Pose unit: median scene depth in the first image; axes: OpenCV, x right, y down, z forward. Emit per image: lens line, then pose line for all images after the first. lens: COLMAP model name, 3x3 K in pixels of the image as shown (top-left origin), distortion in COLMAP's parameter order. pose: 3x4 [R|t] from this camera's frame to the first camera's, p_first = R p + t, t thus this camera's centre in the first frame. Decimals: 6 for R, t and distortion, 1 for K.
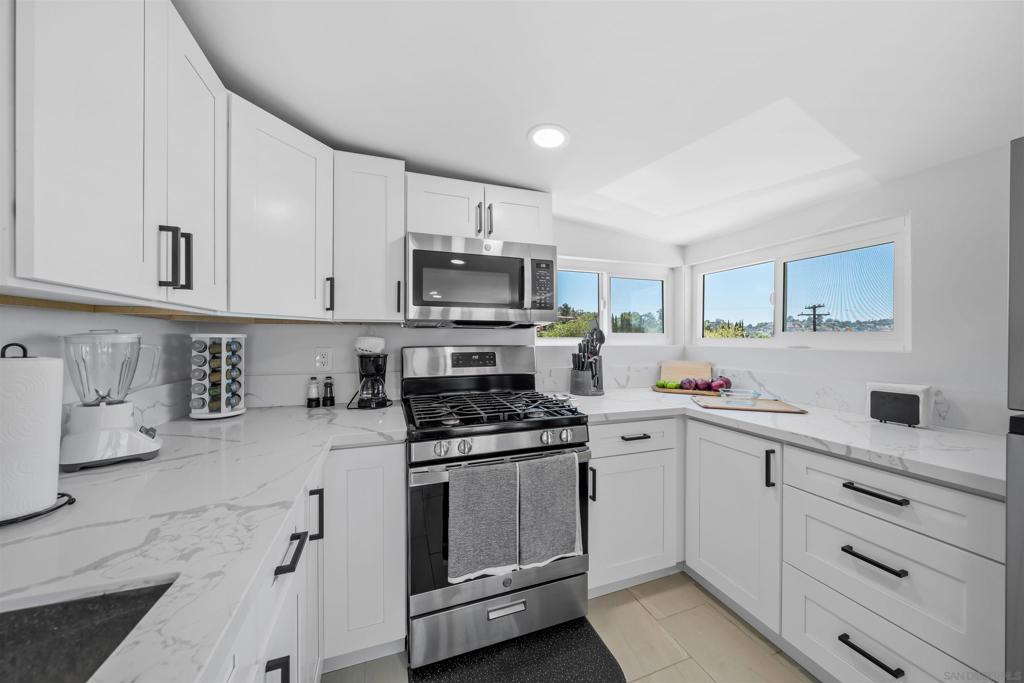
lens RADIAL K [[349.7, 0, 511.6], [0, 349.7, 337.7], [0, 0, 1]] dist [-0.002225, -0.000292]
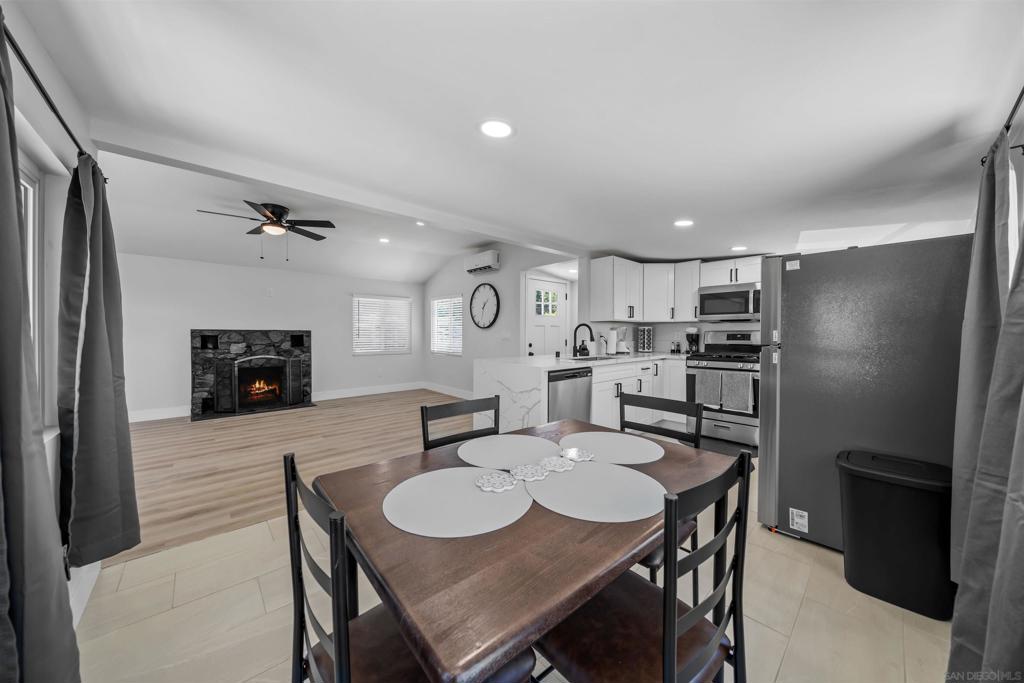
lens RADIAL K [[349.7, 0, 512.7], [0, 349.7, 339.3], [0, 0, 1]] dist [-0.002225, -0.000292]
pose [[0.384781, 0.014815, -0.922889, 1.546027], [0.001207, 0.999862, 0.016554, 0.044625], [0.923007, -0.007484, 0.384710, -1.279024]]
